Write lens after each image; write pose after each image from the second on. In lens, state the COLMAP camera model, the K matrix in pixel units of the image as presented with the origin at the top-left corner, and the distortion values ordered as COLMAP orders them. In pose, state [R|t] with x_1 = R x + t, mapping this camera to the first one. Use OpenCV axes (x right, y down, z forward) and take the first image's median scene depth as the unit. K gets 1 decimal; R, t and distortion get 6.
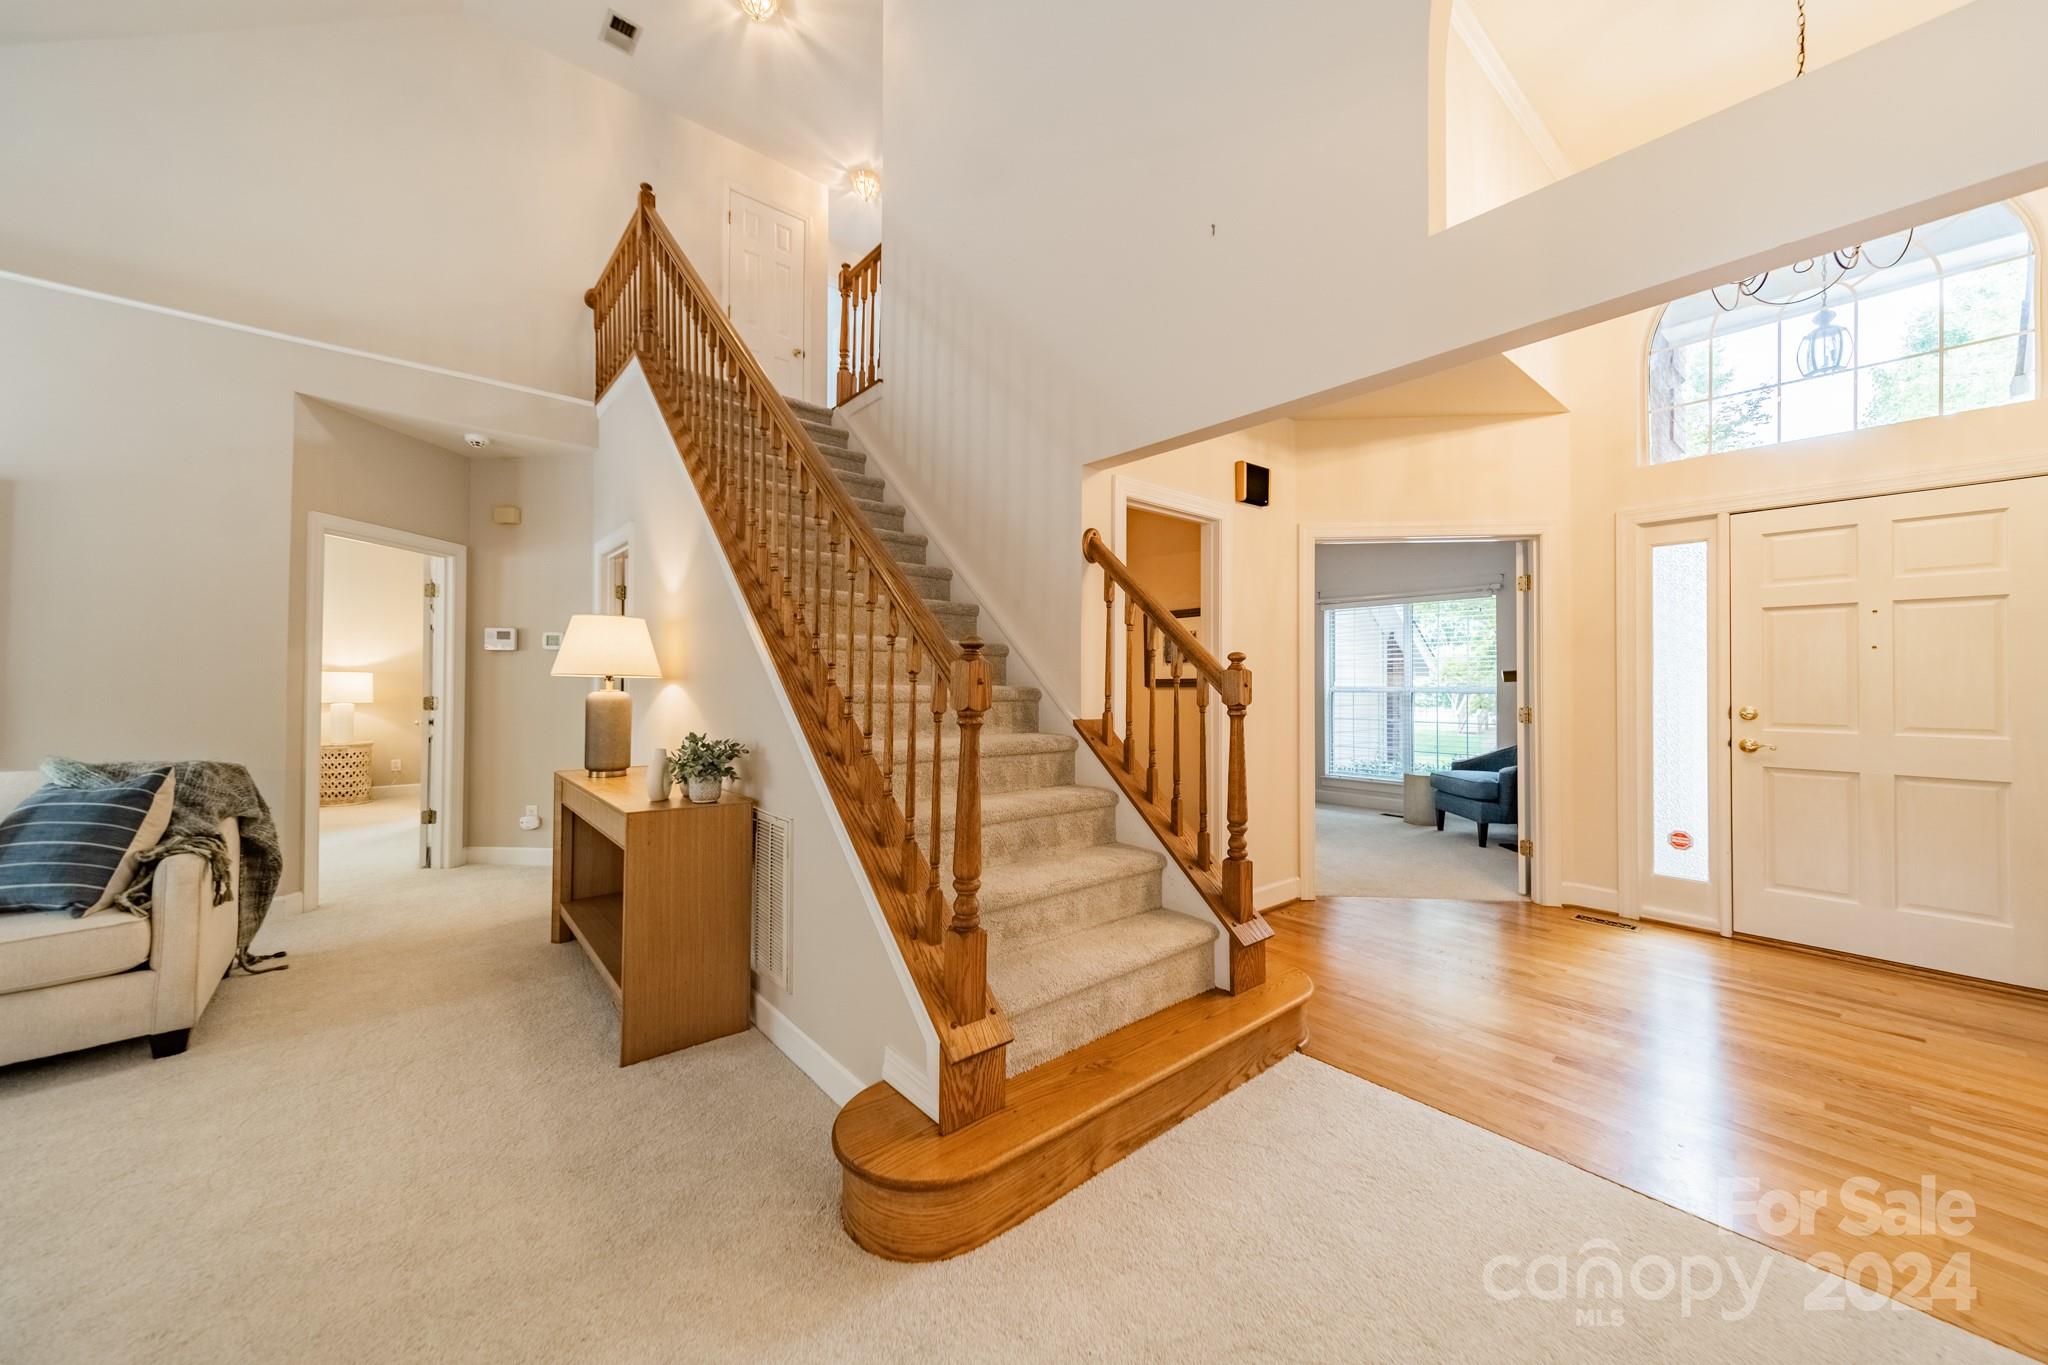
lens RADIAL K [[728.3, 0, 1025.3], [0, 728.3, 674.3], [0, 0, 1]] dist [0.005853, -0.000089]
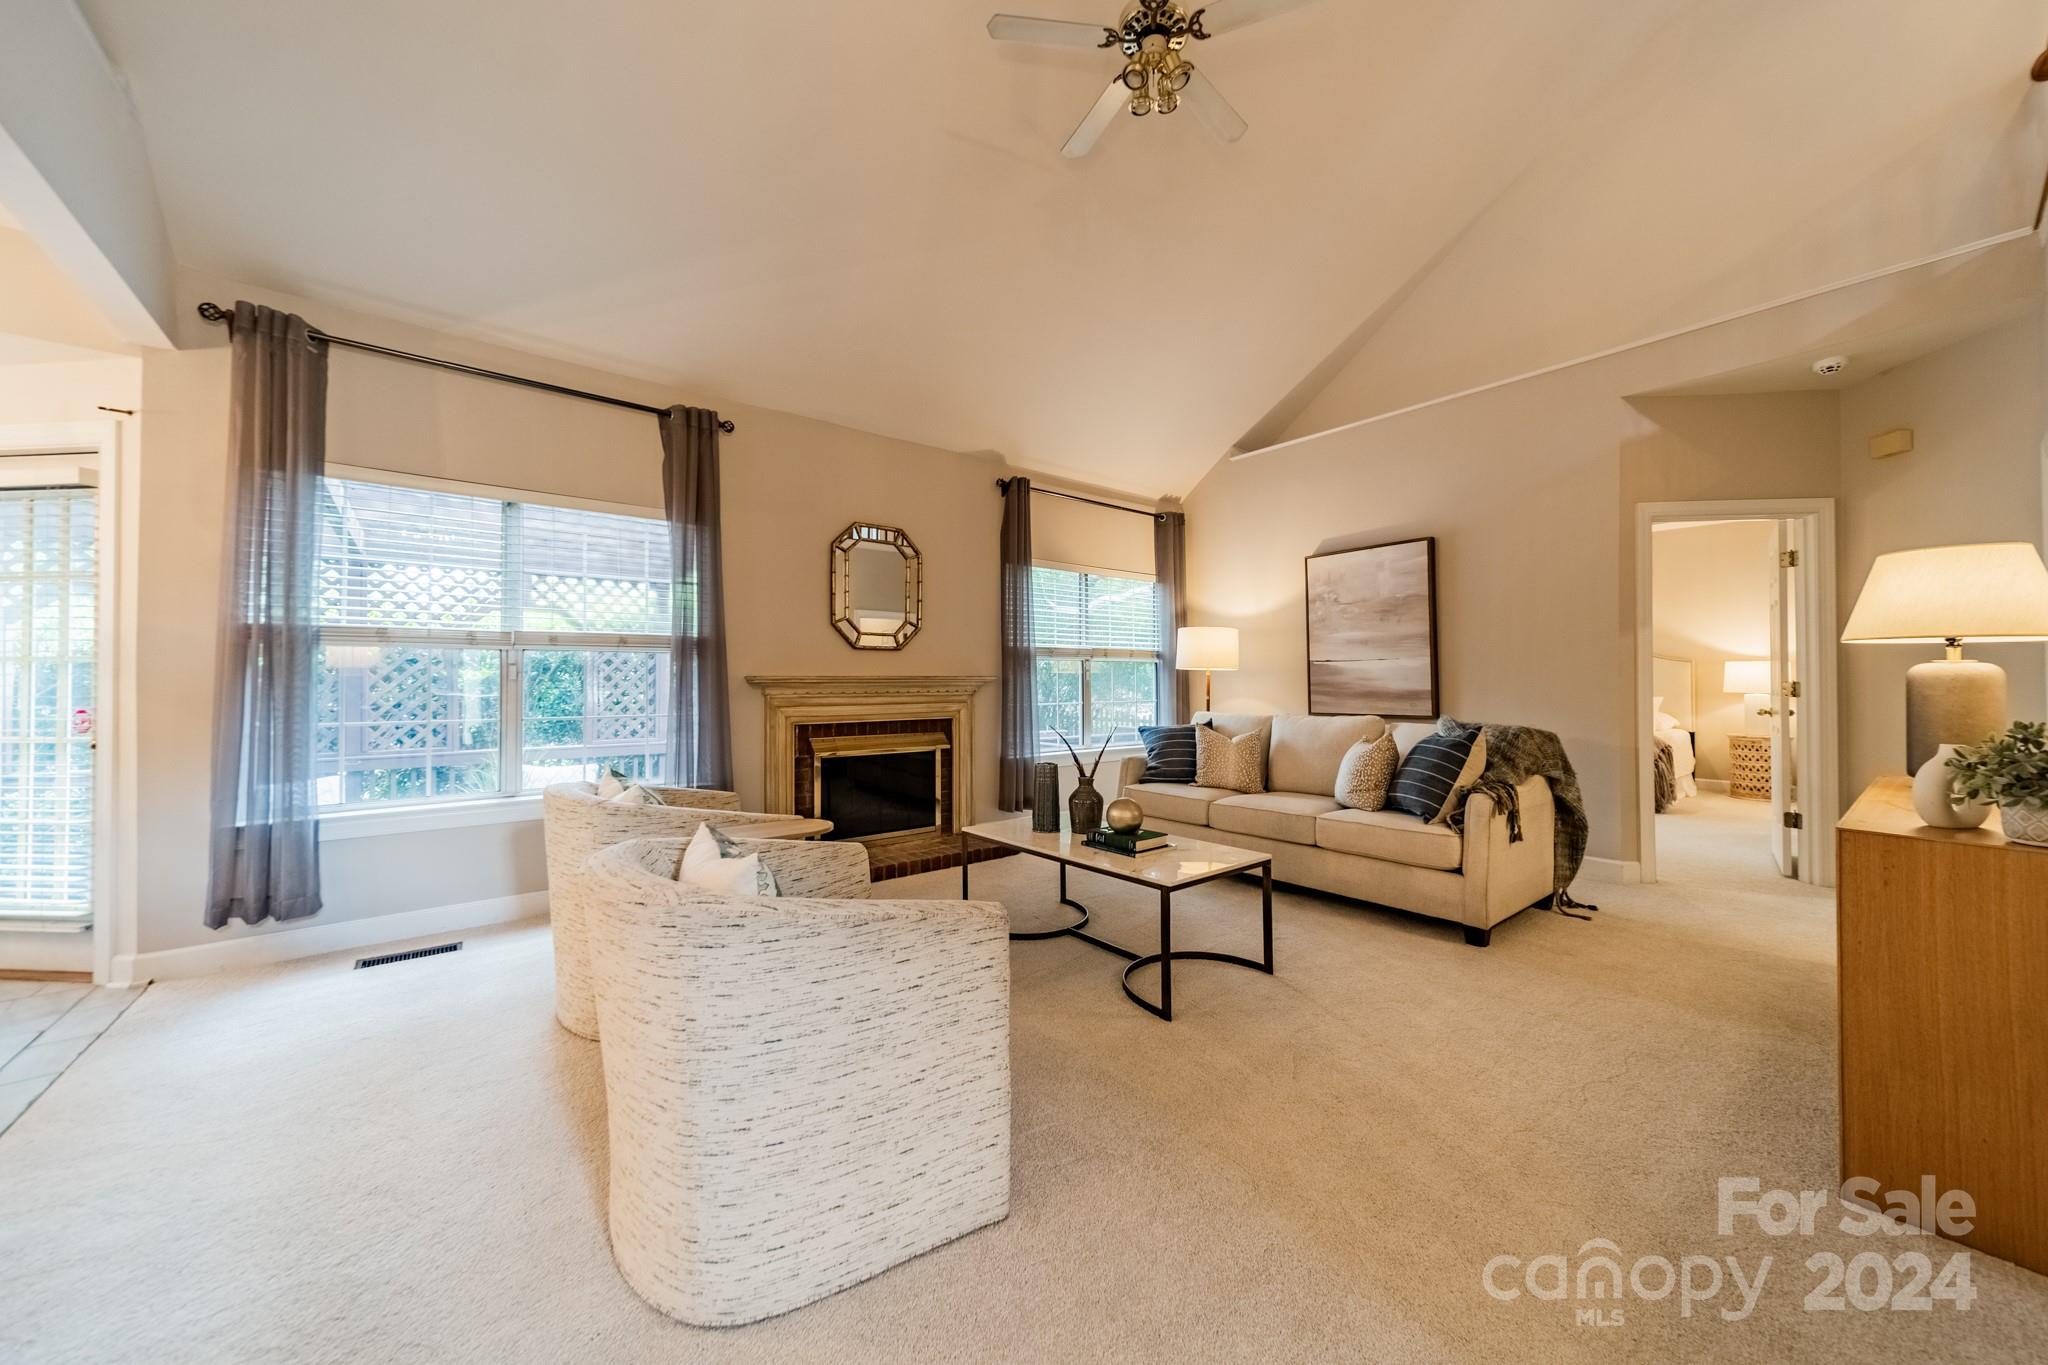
lens RADIAL K [[727.0, 0, 1028.2], [0, 727.0, 670.5], [0, 0, 1]] dist [0.002569, 0.000109]
pose [[-0.033009, -0.016484, -0.999319, 0.139842], [0.014061, 0.999757, -0.016956, 0.034268], [0.999356, -0.014611, -0.032769, 0.216454]]
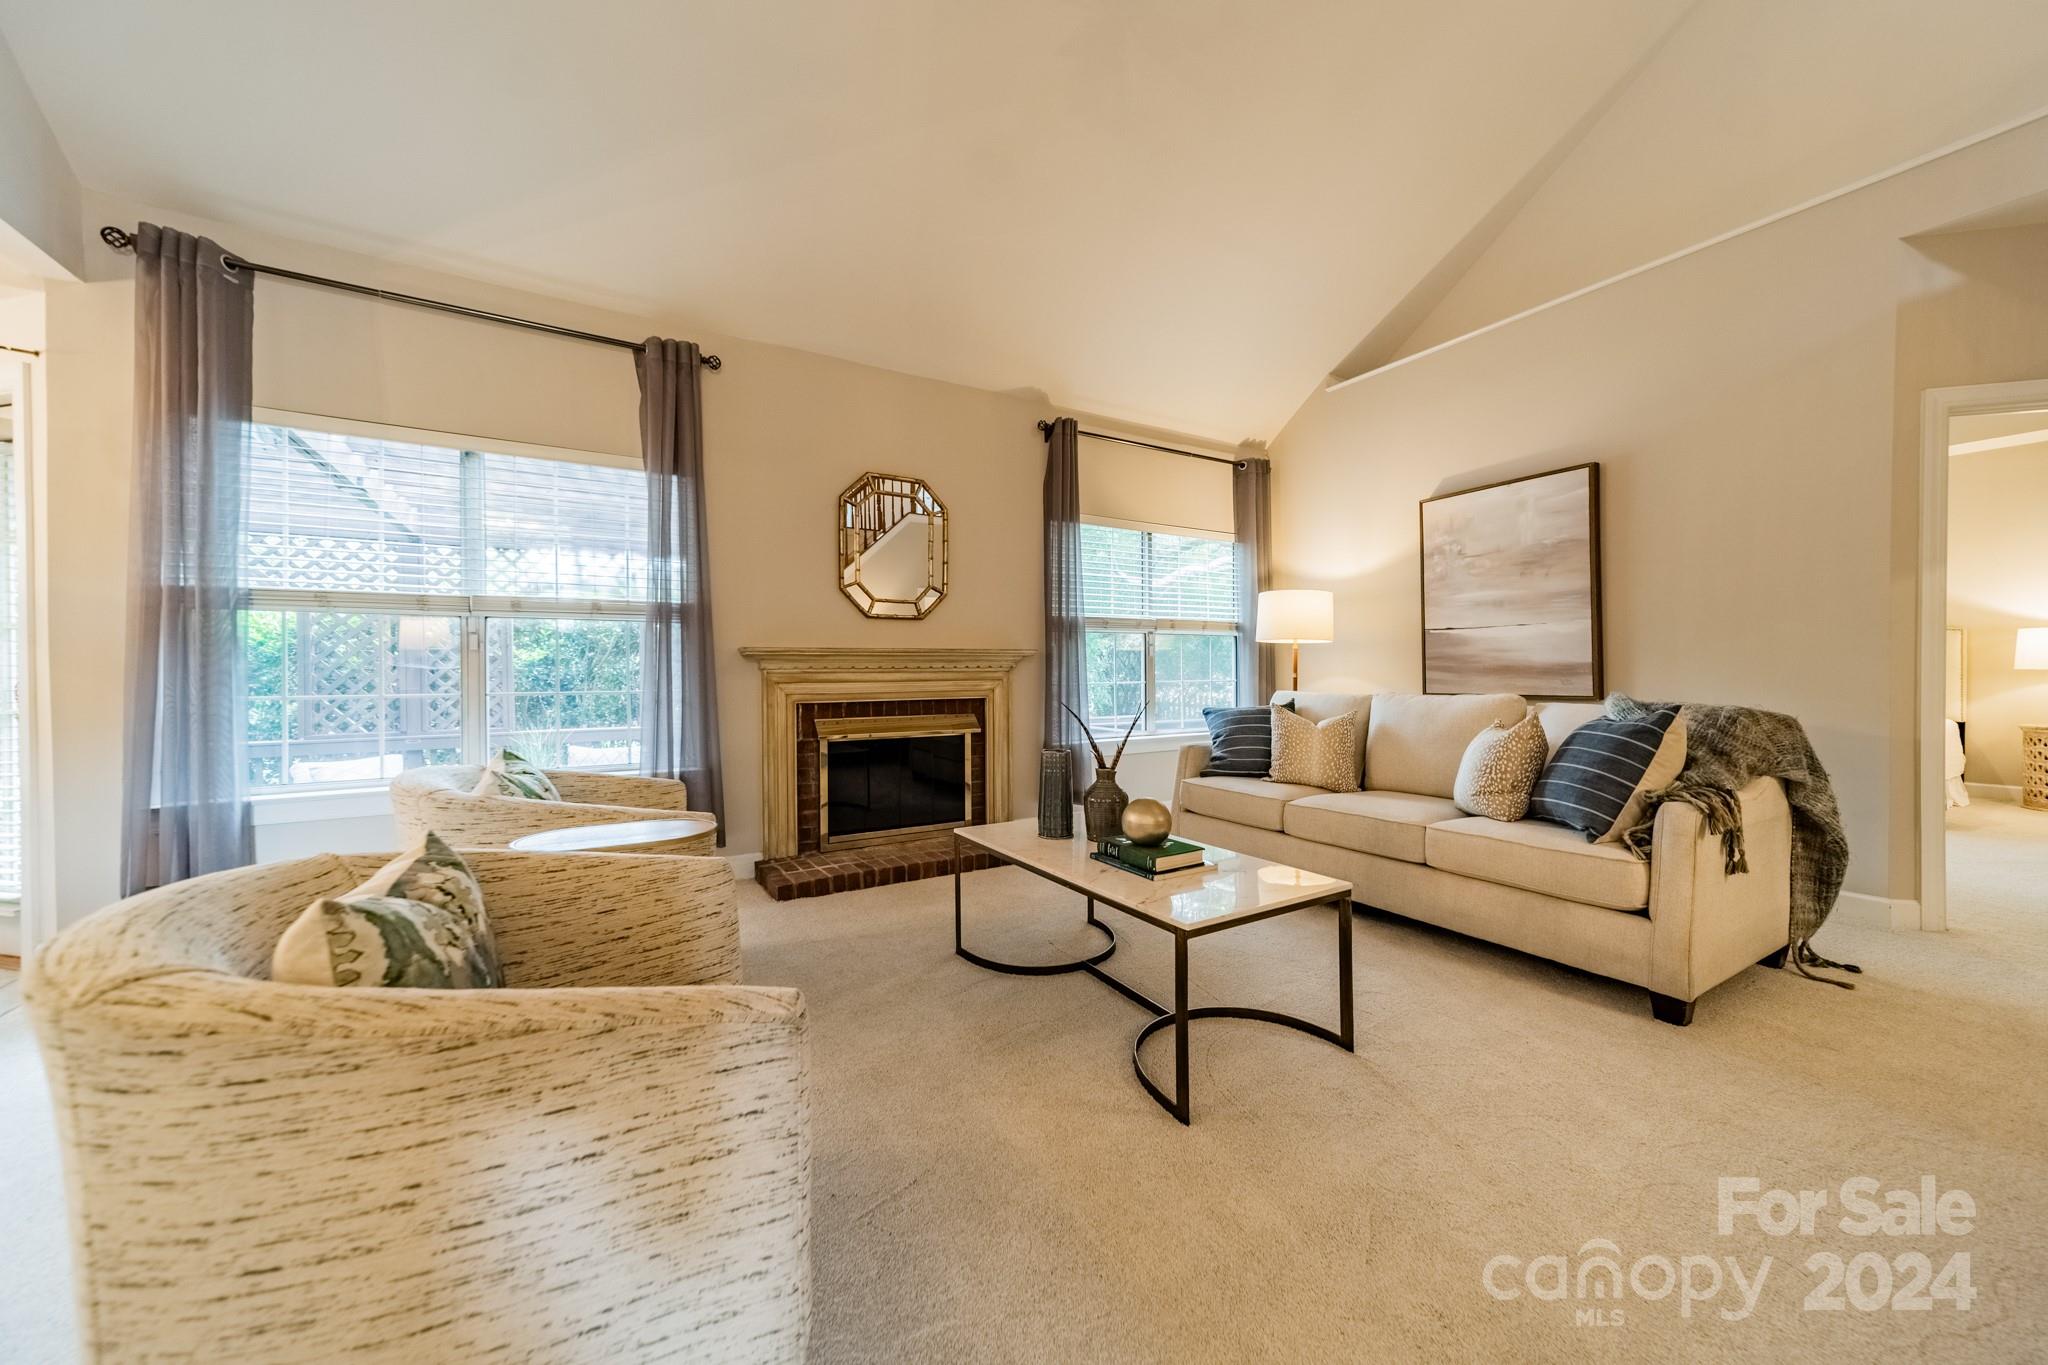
lens RADIAL K [[728.3, 0, 1025.3], [0, 728.3, 674.3], [0, 0, 1]] dist [0.005853, -0.000089]
pose [[-0.174428, 0.005373, -0.984655, -0.123331], [0.016714, 0.999857, 0.002495, 0.065501], [0.984528, -0.016022, -0.174493, 0.328655]]
